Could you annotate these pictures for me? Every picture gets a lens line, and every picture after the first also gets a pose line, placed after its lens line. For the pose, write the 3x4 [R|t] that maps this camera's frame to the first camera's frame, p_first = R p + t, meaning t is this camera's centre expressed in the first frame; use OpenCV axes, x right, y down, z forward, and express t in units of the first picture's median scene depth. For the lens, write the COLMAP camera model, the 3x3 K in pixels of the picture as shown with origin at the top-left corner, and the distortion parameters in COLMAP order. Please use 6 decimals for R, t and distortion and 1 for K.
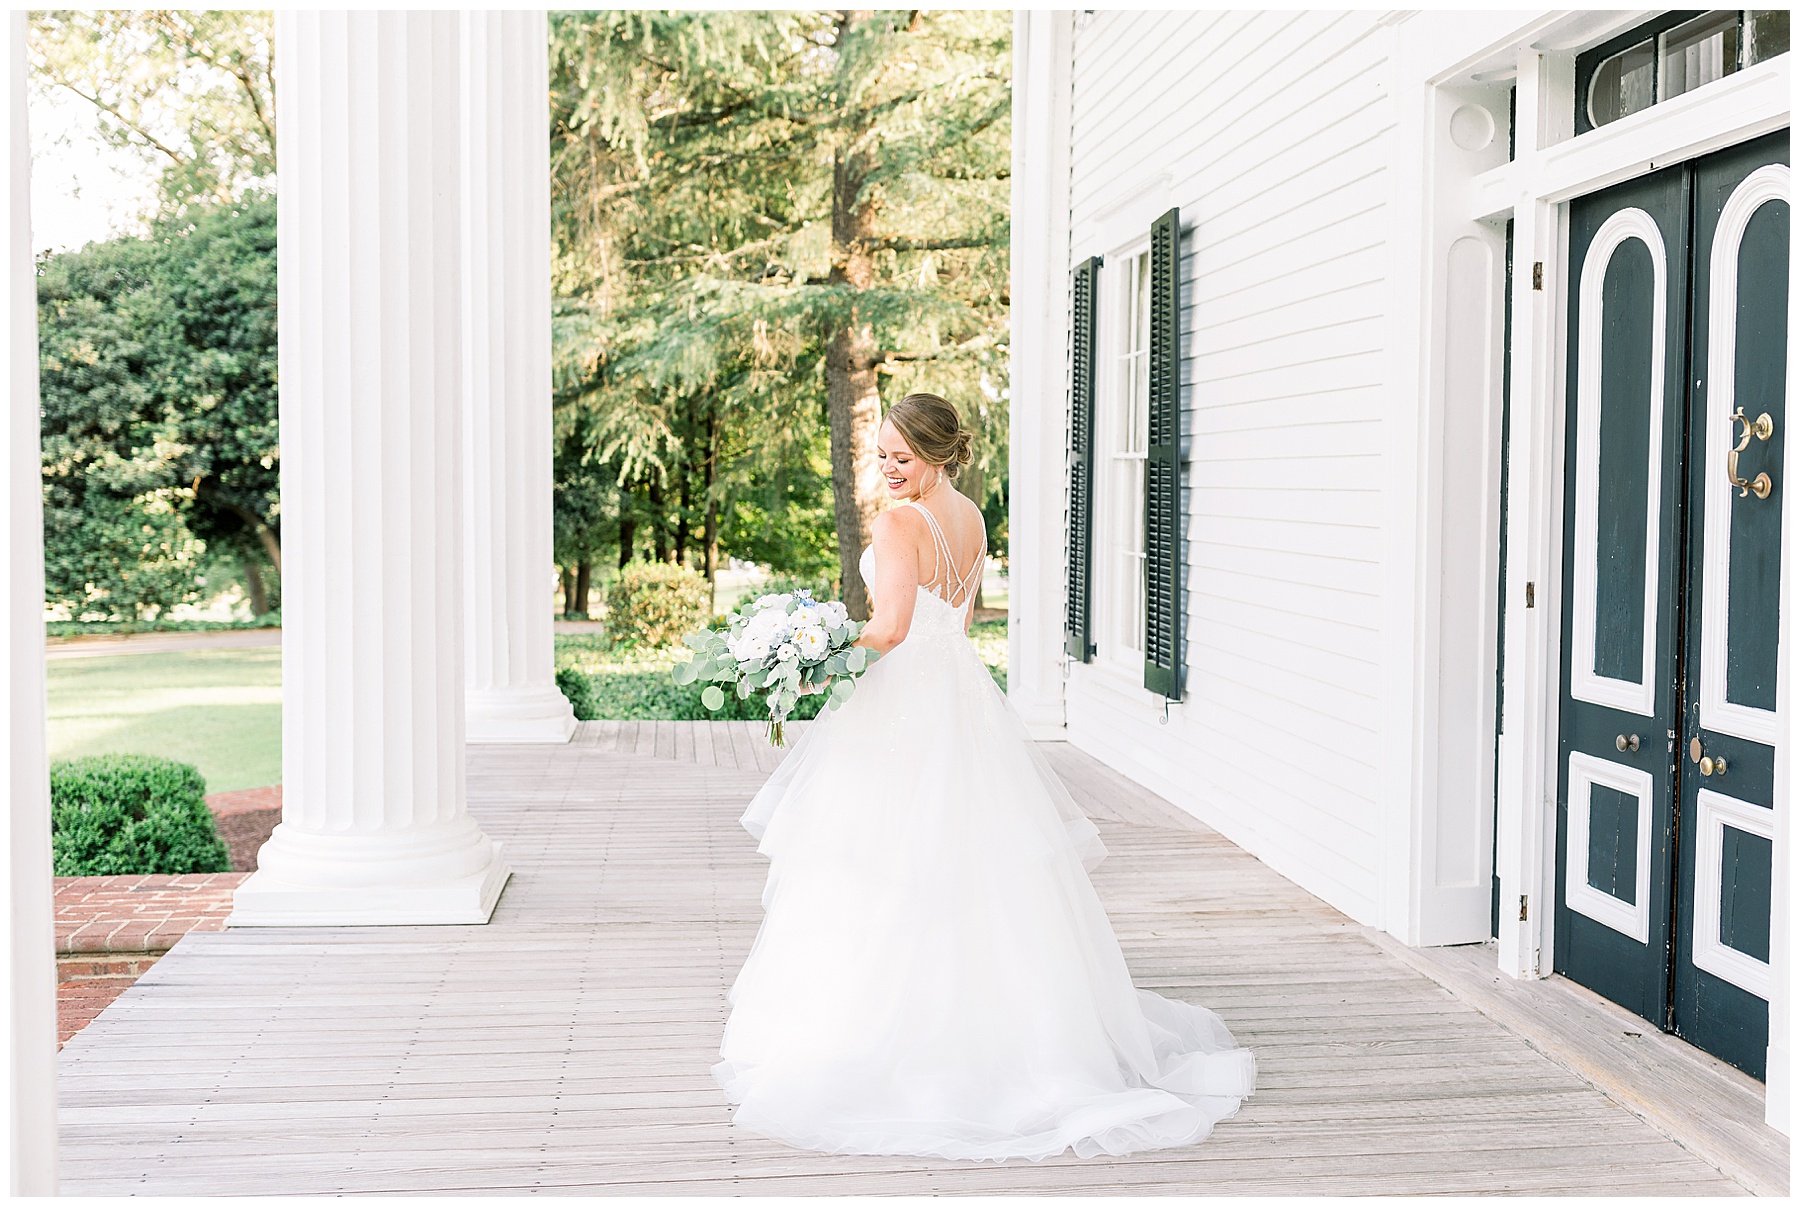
lens RADIAL K [[1726.8, 0, 906.7], [0, 1726.8, 606.2], [0, 0, 1]] dist [0.008590, -0.004939]
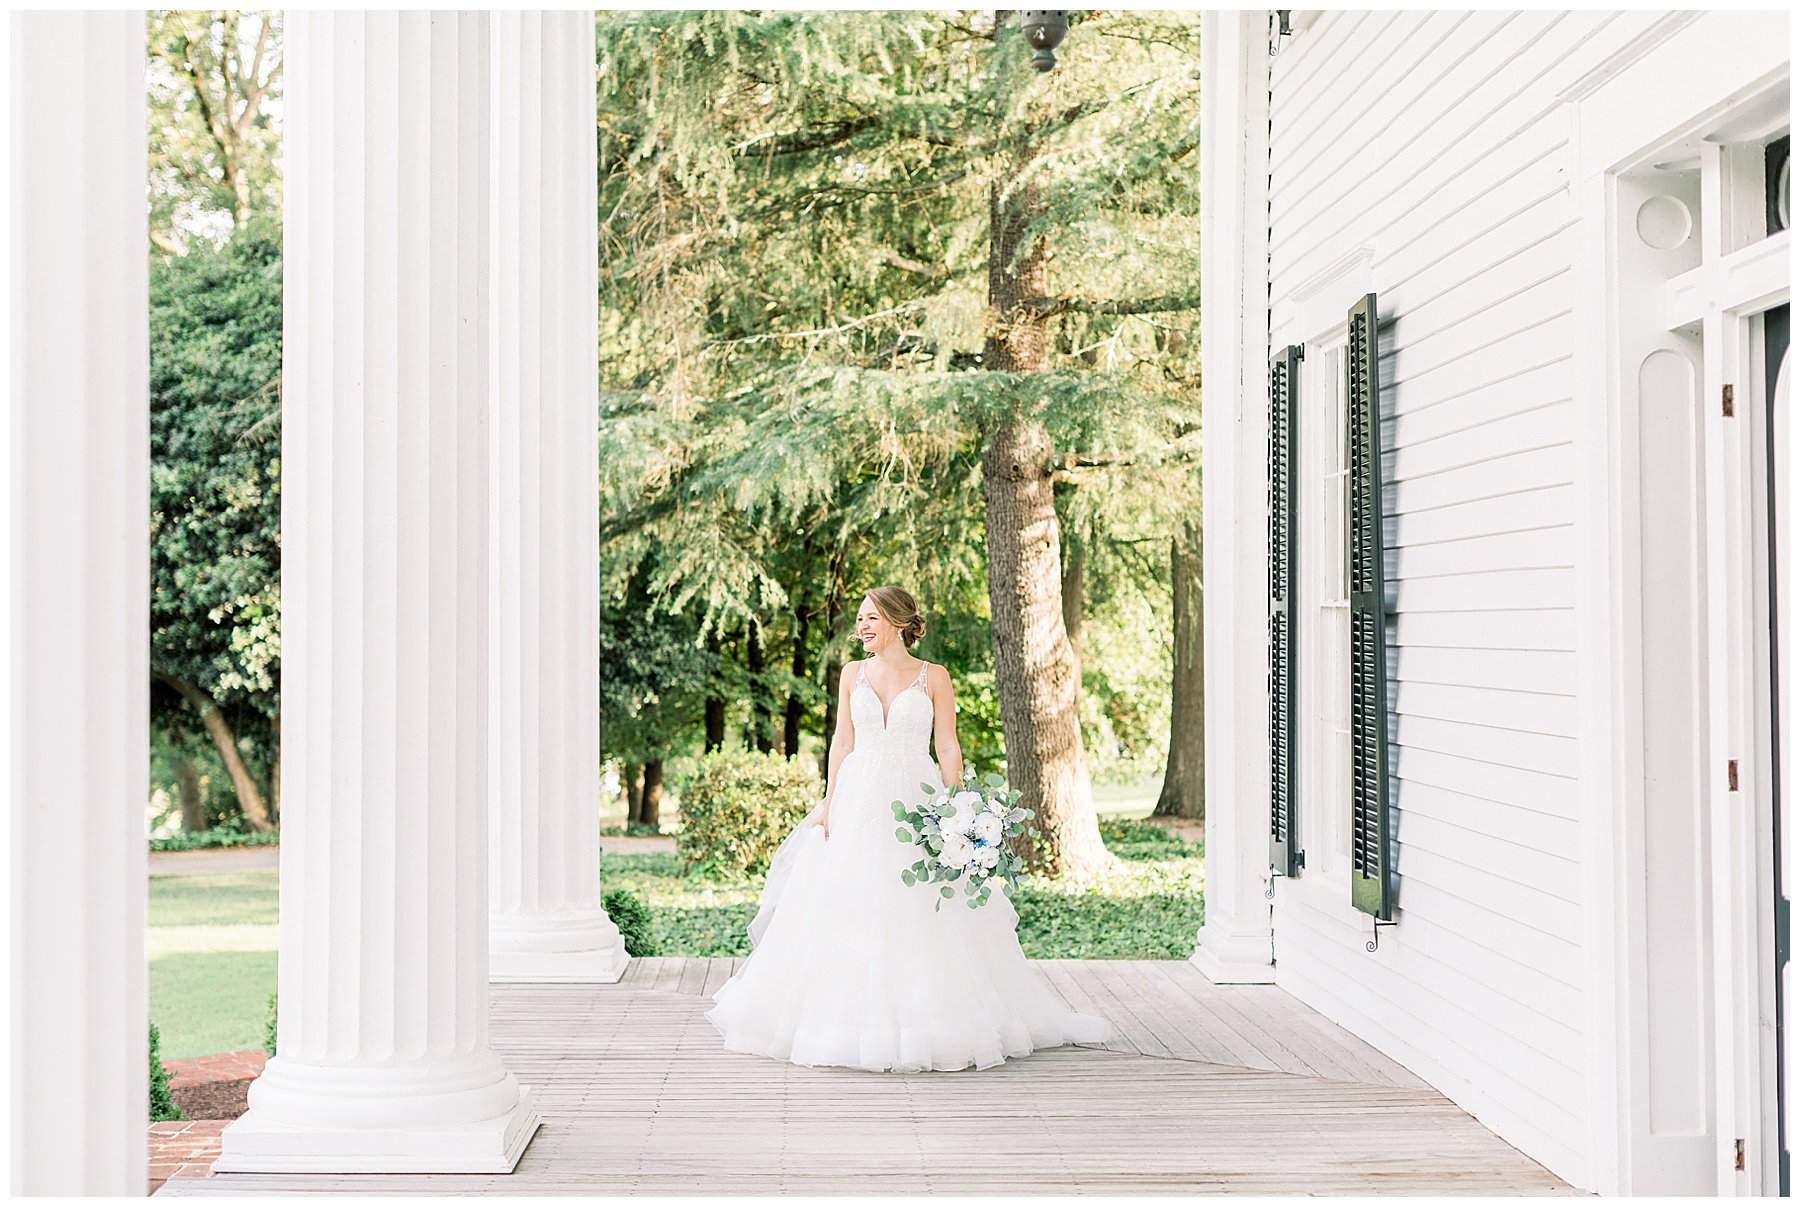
lens RADIAL K [[2625.6, 0, 891.7], [0, 2625.6, 605.1], [0, 0, 1]] dist [0.014532, 0.013667]
pose [[0.995329, -0.011343, -0.095872, 0.027072], [0.003507, 0.996666, -0.081511, 0.004817], [0.096477, 0.080794, 0.992051, -0.110562]]
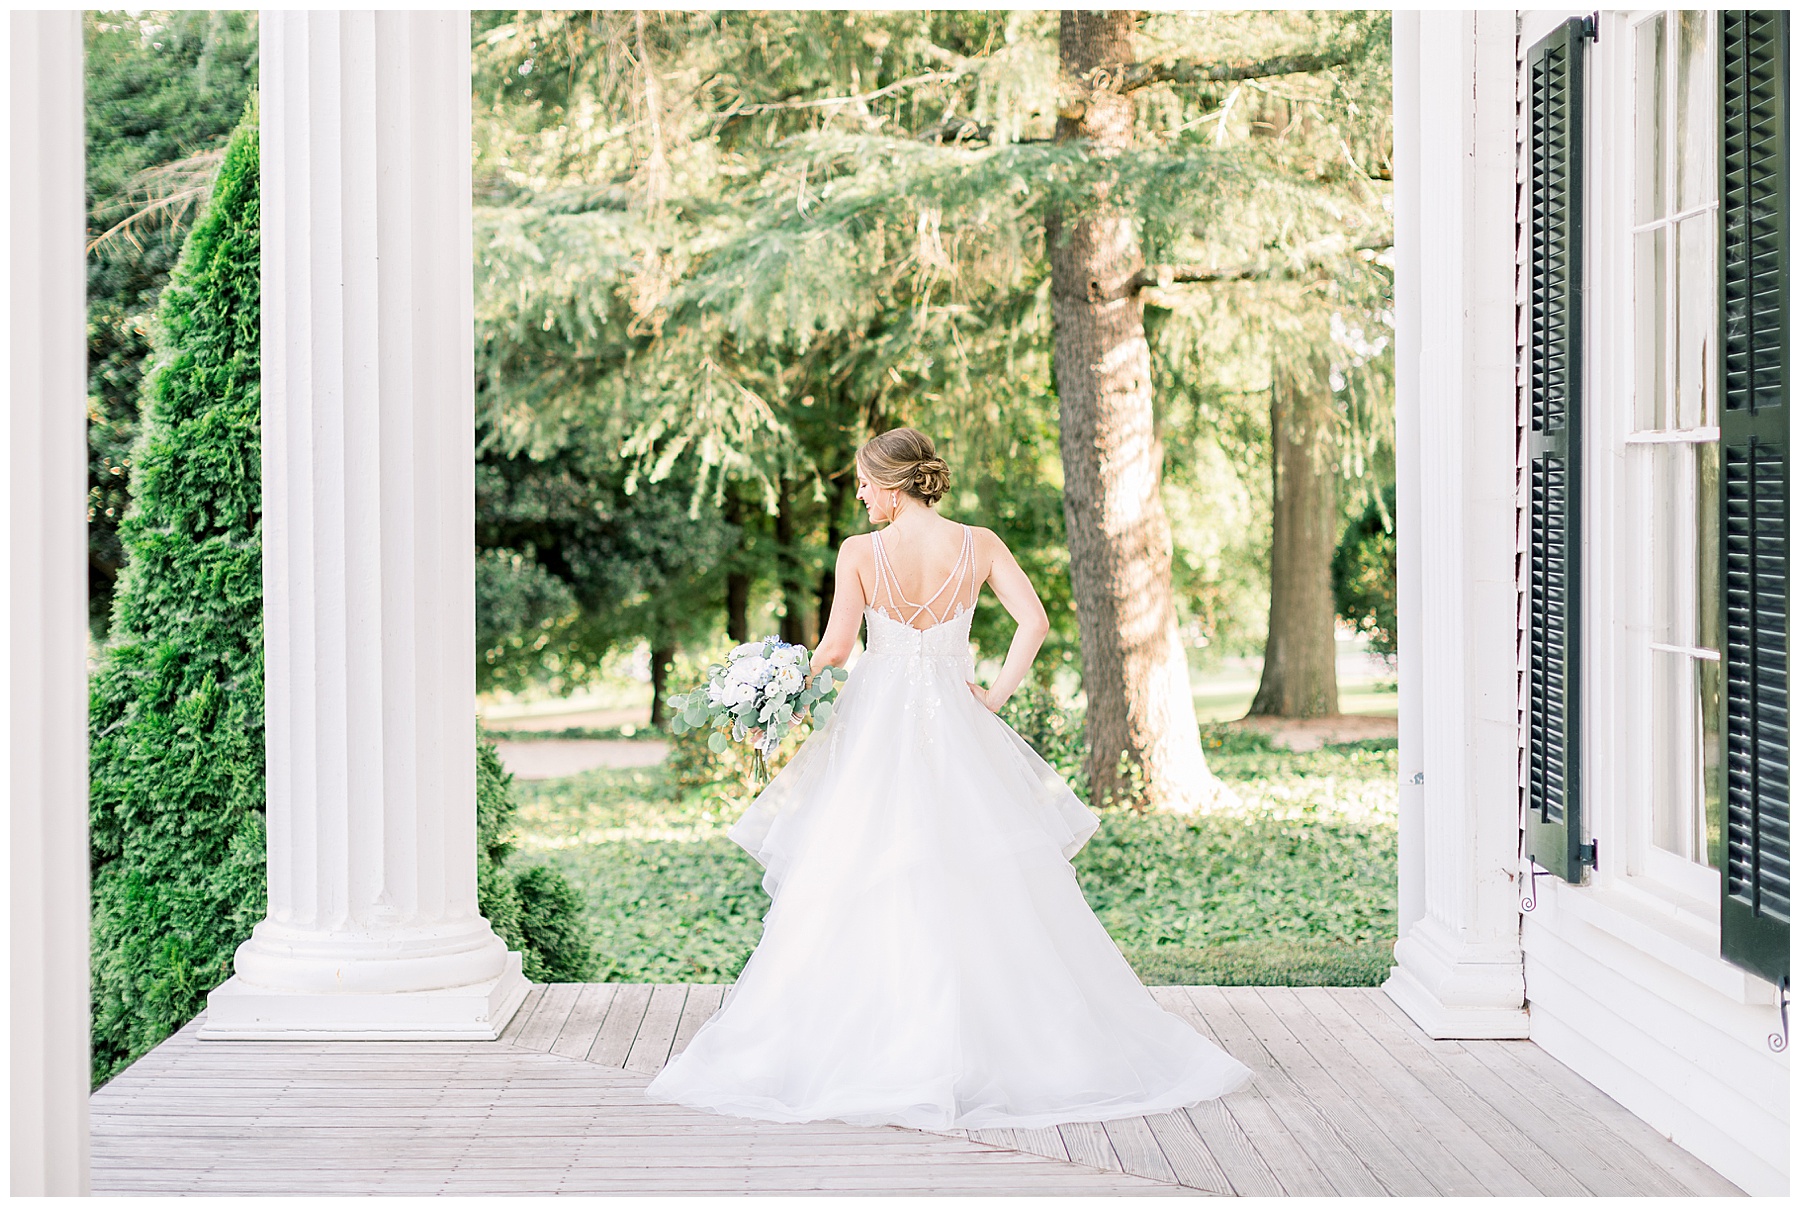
lens RADIAL K [[2763.3, 0, 872.4], [0, 2763.3, 554.5], [0, 0, 1]] dist [0.016553, 0.047242]
pose [[0.992461, -0.011315, -0.122033, 0.005397], [0.004905, 0.998599, -0.052697, -0.011294], [0.122459, 0.051701, 0.991126, 0.152254]]
